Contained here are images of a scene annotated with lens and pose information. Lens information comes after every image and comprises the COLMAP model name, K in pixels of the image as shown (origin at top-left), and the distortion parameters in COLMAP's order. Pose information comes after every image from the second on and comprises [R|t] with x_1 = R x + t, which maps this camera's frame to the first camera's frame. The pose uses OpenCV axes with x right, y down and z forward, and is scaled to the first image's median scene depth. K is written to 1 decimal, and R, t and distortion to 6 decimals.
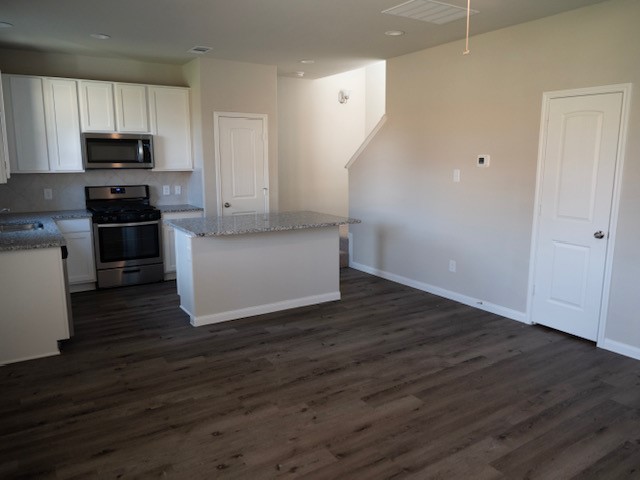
lens RADIAL K [[483.6, 0, 325.0], [0, 483.6, 234.5], [0, 0, 1]] dist [0.000056, -0.010857]
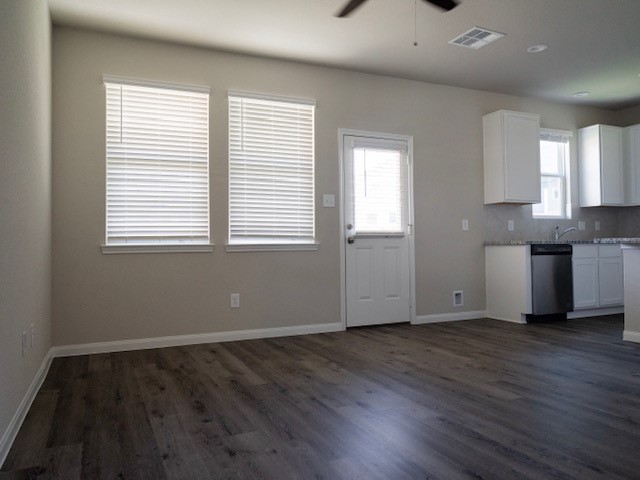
lens RADIAL K [[483.6, 0, 328.3], [0, 483.6, 235.6], [0, 0, 1]] dist [0.000056, -0.010857]
pose [[-0.138605, -0.024105, -0.990054, 0.801952], [-0.144931, 0.989434, -0.003799, 0.074250], [0.979685, 0.142963, -0.140634, 0.544676]]
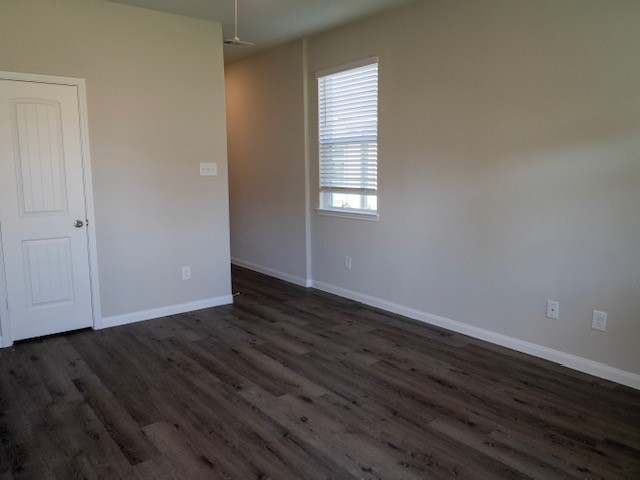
lens RADIAL K [[483.6, 0, 323.6], [0, 483.6, 236.9], [0, 0, 1]] dist [0.000056, -0.010857]
pose [[-0.100425, -0.148820, 0.983752, -0.448497], [0.167727, 0.972067, 0.164175, -0.047931], [-0.980705, 0.181489, -0.072658, 0.514892]]
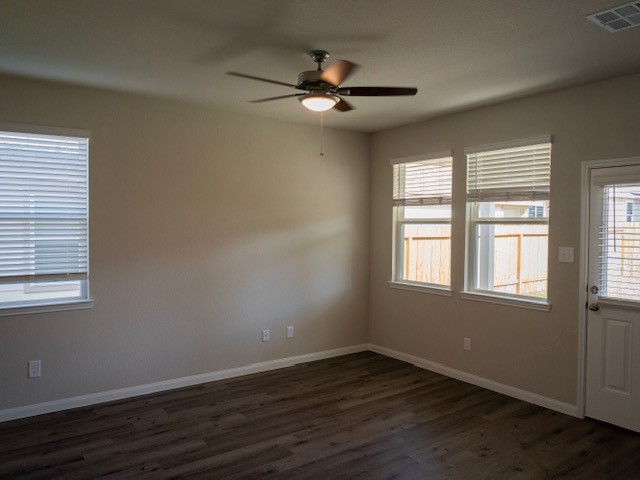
lens RADIAL K [[483.6, 0, 321.3], [0, 483.6, 236.4], [0, 0, 1]] dist [0.000056, -0.010857]
pose [[-0.998488, -0.007443, -0.054464, 0.195434], [-0.017171, 0.983444, 0.180398, -0.209086], [0.052220, 0.181060, -0.982085, 1.266440]]
